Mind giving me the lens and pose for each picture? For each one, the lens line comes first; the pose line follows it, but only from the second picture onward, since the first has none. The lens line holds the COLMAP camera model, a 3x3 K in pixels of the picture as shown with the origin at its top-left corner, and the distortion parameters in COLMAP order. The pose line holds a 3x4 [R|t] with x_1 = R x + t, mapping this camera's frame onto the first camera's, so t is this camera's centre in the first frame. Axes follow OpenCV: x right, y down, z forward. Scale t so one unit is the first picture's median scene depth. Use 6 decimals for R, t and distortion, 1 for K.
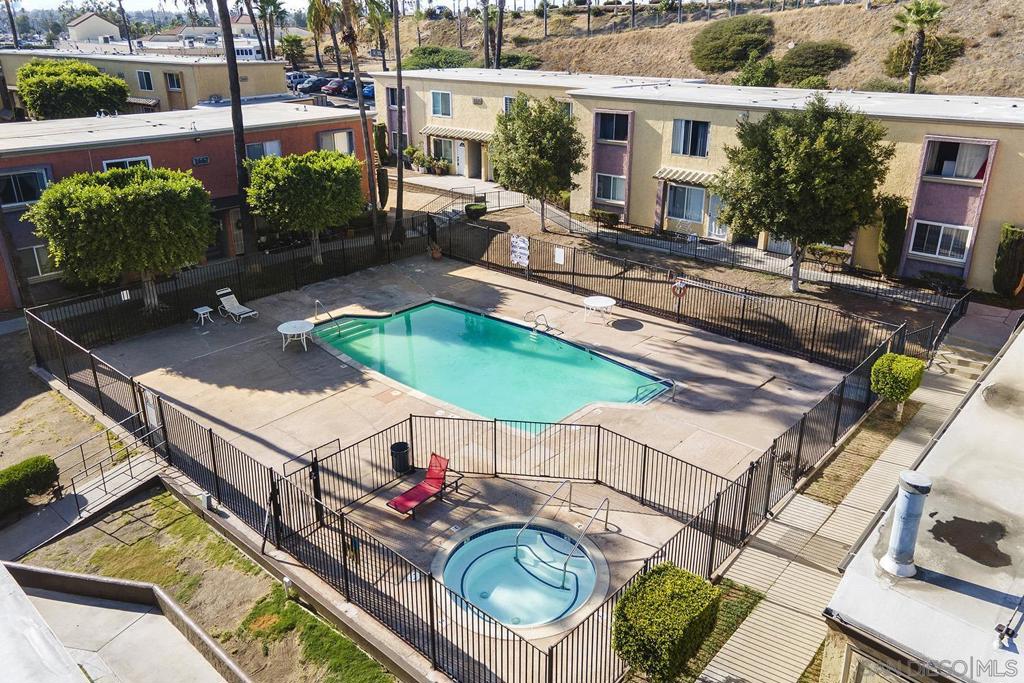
lens RADIAL K [[749.6, 0, 512.0], [0, 749.6, 341.5], [0, 0, 1]] dist [0.003752, 0.005118]
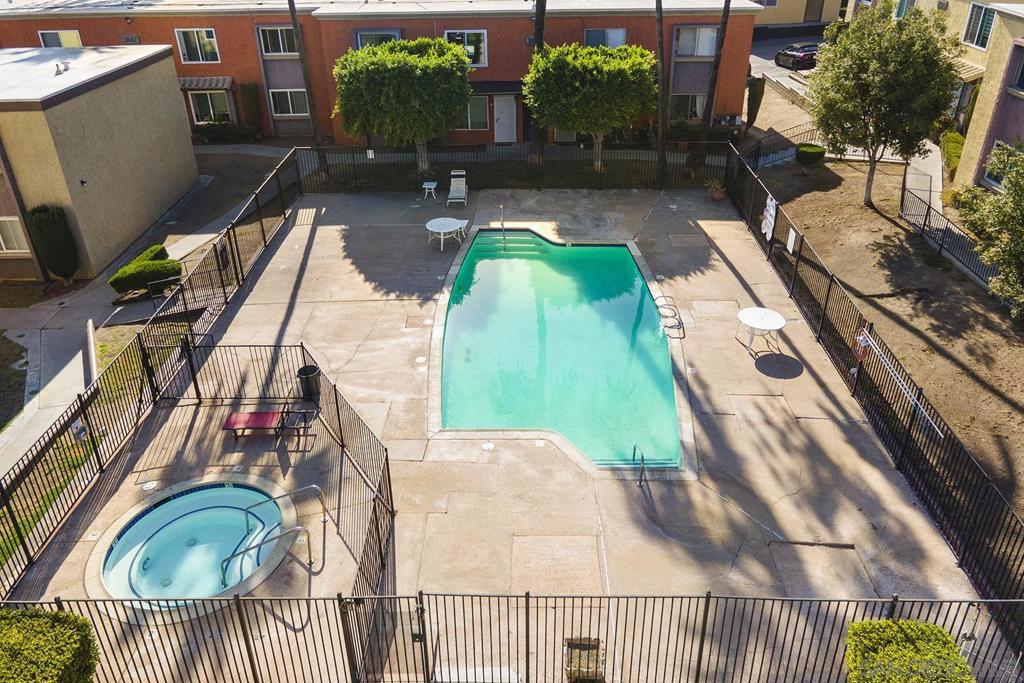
lens RADIAL K [[732.7, 0, 512.0], [0, 732.7, 341.5], [0, 0, 1]] dist [-0.053300, 0.003337]
pose [[0.636782, 0.396308, -0.661399, 0.428372], [-0.283490, 0.918051, 0.277155, -0.157624], [0.717037, 0.011013, 0.696948, 0.369672]]
